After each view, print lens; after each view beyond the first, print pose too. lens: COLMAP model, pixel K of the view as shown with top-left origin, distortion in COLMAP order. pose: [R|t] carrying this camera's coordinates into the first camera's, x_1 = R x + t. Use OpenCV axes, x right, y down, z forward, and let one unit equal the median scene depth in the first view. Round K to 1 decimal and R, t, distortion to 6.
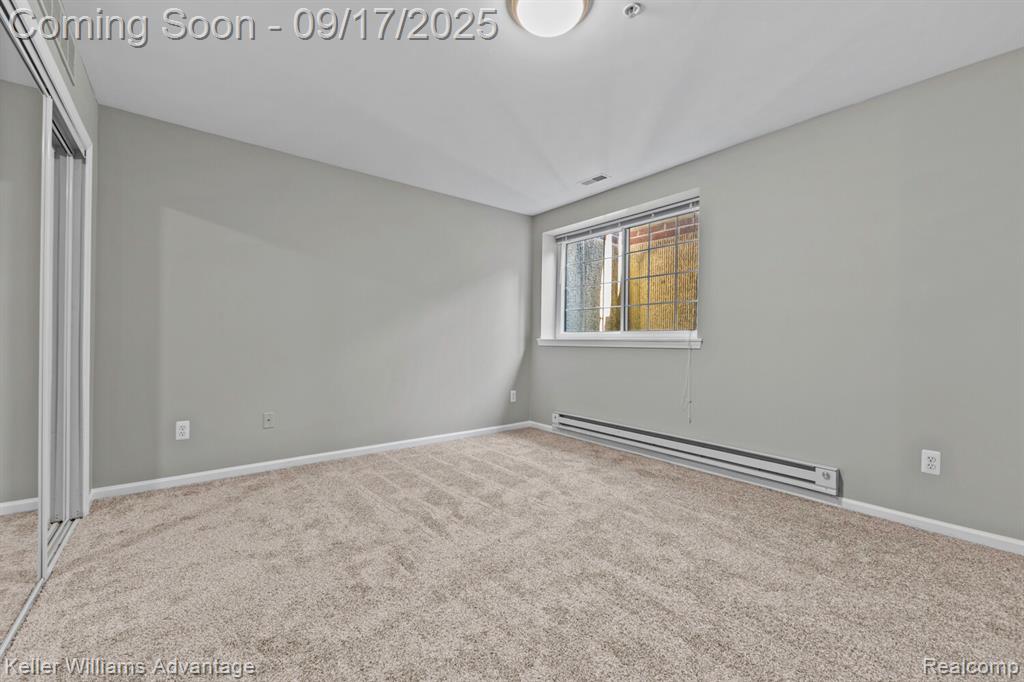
lens RADIAL K [[406.7, 0, 508.8], [0, 406.7, 338.4], [0, 0, 1]] dist [0.014520, -0.003675]
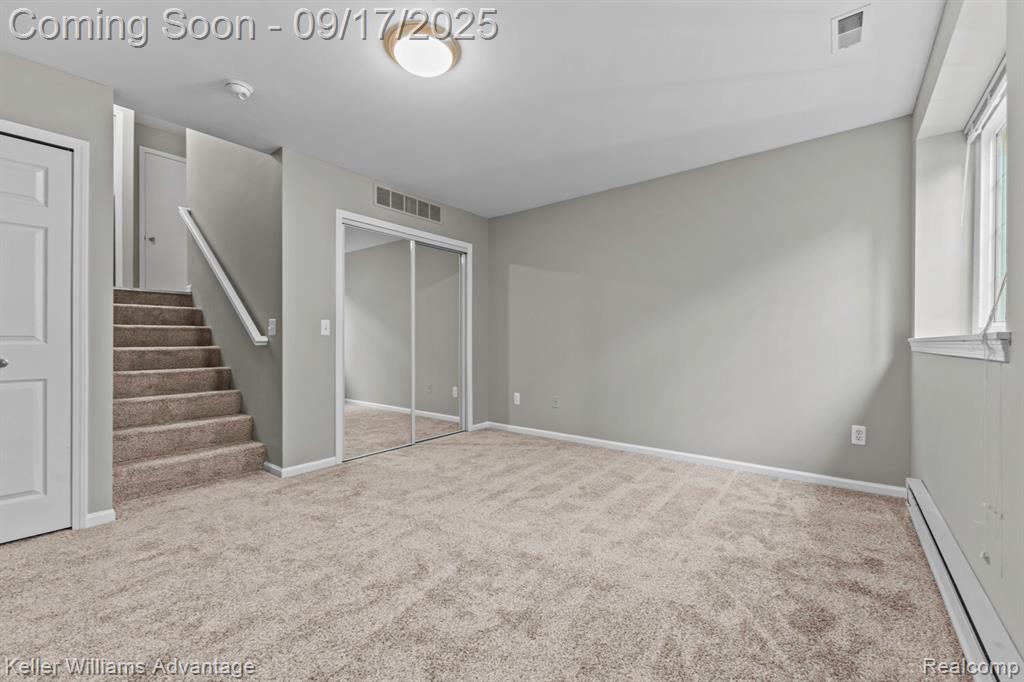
lens RADIAL K [[406.7, 0, 508.8], [0, 406.7, 338.4], [0, 0, 1]] dist [0.014520, -0.003675]
pose [[0.240375, -0.014824, -0.970567, 0.781580], [0.010333, 0.999866, -0.012712, 0.004185], [0.970625, -0.006973, 0.240496, 0.585998]]
